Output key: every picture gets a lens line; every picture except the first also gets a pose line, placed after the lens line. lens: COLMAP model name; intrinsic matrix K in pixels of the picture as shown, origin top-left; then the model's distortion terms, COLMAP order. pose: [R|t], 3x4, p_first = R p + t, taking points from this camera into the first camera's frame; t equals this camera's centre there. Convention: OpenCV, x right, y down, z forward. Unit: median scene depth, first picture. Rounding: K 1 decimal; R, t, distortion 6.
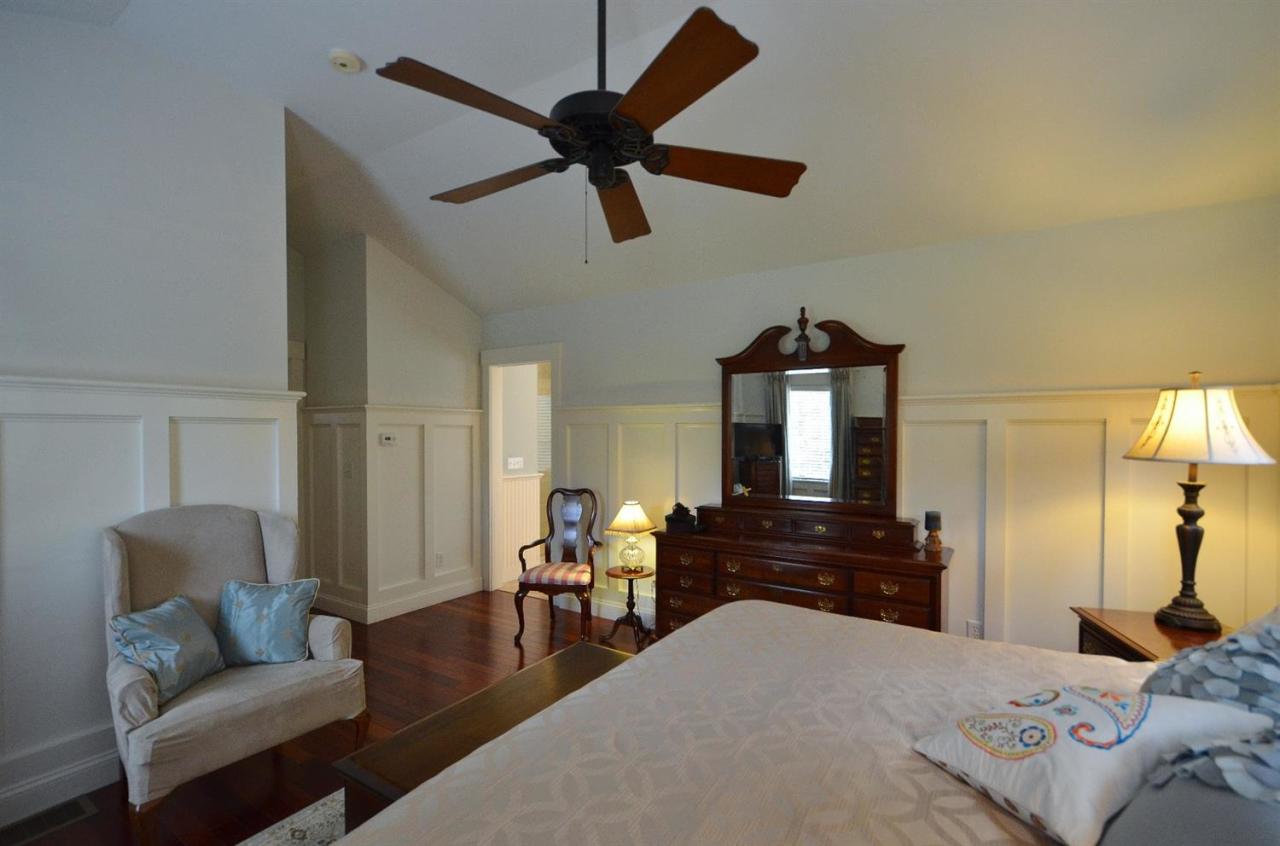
lens RADIAL K [[559.9, 0, 642.2], [0, 559.9, 442.5], [0, 0, 1]] dist [0.011341, -0.010187]
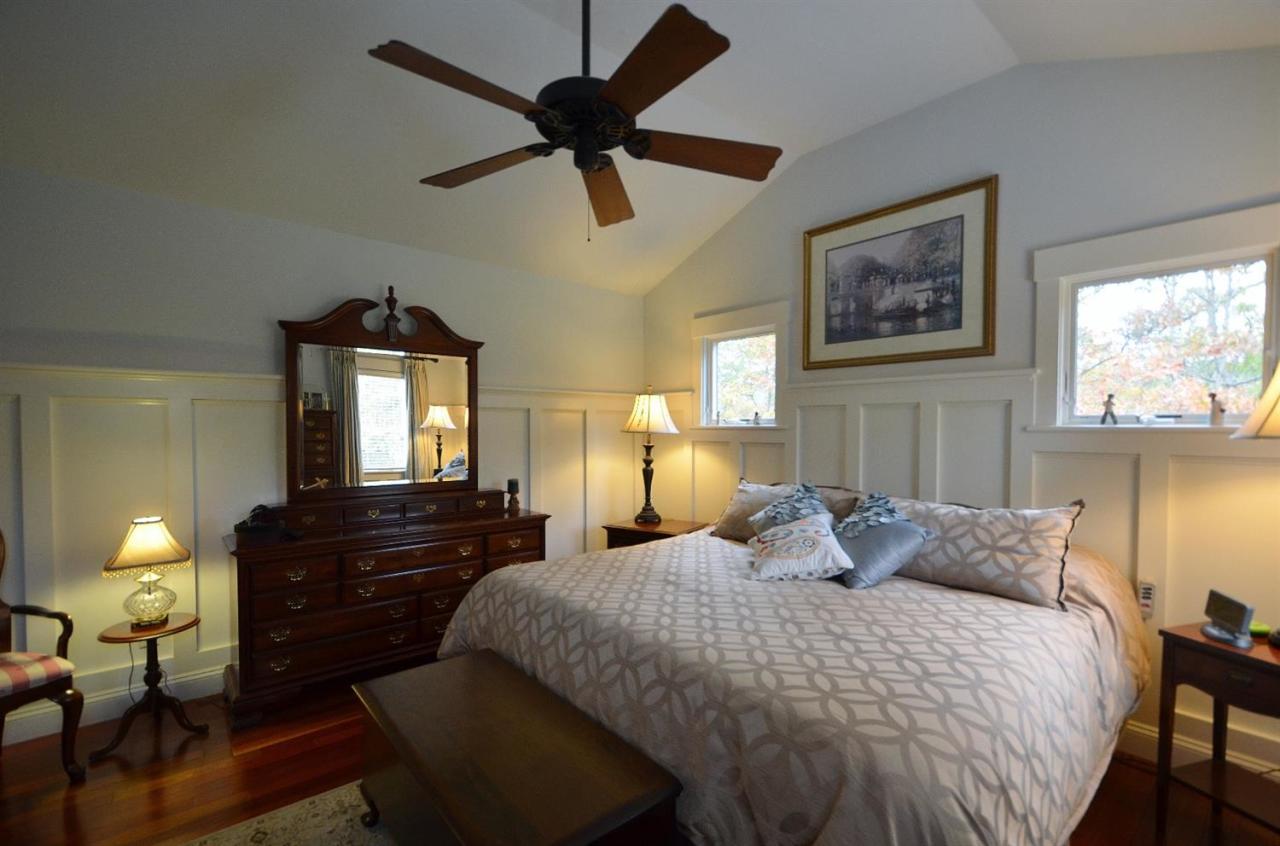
lens RADIAL K [[559.9, 0, 642.2], [0, 559.9, 442.5], [0, 0, 1]] dist [0.011341, -0.010187]
pose [[0.286955, -0.027772, 0.957542, -0.553474], [0.012277, 0.999604, 0.025313, 0.011029], [-0.957866, 0.004492, 0.287182, 0.321684]]
